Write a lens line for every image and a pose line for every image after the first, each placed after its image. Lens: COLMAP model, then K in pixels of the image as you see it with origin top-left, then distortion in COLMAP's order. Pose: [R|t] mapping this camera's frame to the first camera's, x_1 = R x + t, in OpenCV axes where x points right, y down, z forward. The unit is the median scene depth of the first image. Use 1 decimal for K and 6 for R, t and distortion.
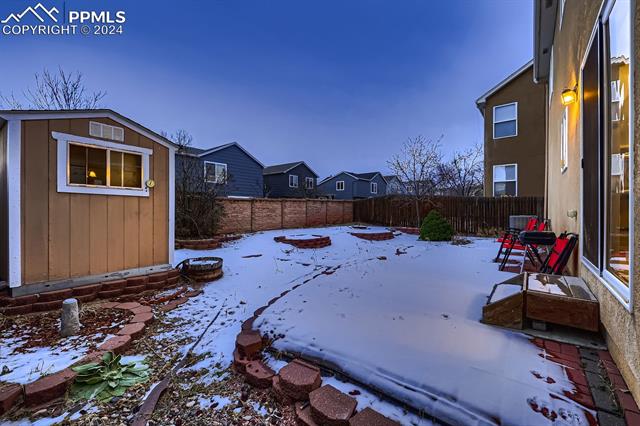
lens RADIAL K [[262.8, 0, 319.1], [0, 262.8, 210.3], [0, 0, 1]] dist [0.002110, 0.000075]
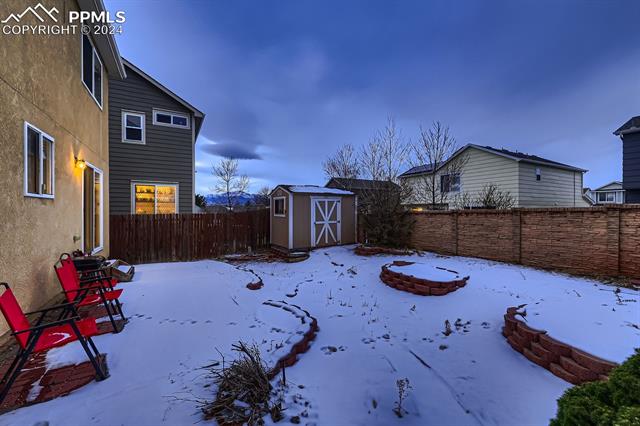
lens RADIAL K [[262.8, 0, 319.9], [0, 262.8, 211.5], [0, 0, 1]] dist [0.002110, 0.000075]
pose [[-0.349753, 0.000519, -0.936842, 0.629714], [-0.003046, 0.999994, 0.001691, -0.045295], [0.936837, 0.003445, -0.349749, 0.949522]]
